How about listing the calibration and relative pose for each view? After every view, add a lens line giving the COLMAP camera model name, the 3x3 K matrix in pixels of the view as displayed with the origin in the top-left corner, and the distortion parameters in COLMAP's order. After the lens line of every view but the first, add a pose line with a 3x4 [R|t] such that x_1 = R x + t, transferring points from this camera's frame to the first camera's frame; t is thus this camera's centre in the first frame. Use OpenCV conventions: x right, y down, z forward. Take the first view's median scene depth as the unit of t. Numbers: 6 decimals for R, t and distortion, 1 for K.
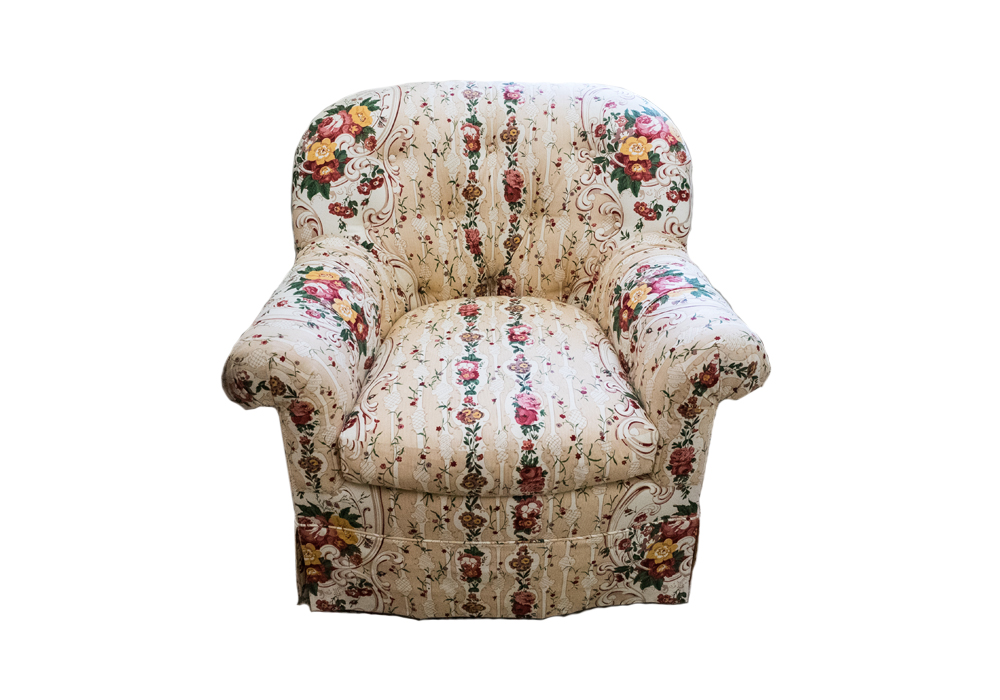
lens RADIAL K [[724.8, 0, 500.0], [0, 724.8, 350.0], [0, 0, 1]] dist [-0.004607, -0.000416]
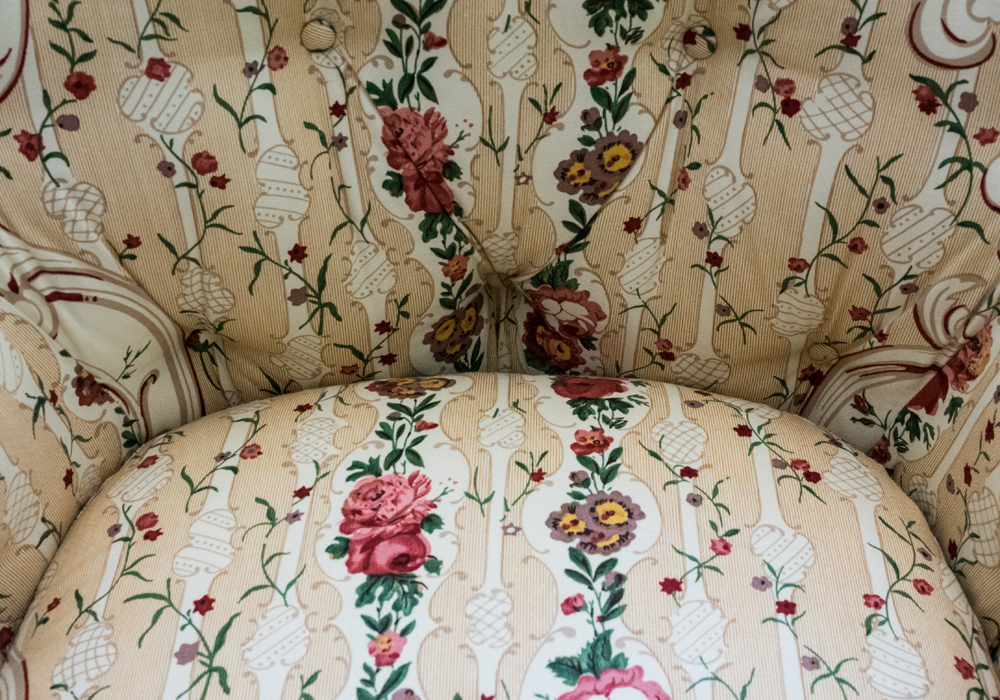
lens RADIAL K [[1596.5, 0, 519.0], [0, 1596.5, 349.9], [0, 0, 1]] dist [0.005084, -0.008496]
pose [[0.999161, 0.035325, -0.020705, 0.005758], [-0.028013, 0.958543, 0.283569, -0.235944], [0.029864, -0.282751, 0.958728, 0.523732]]
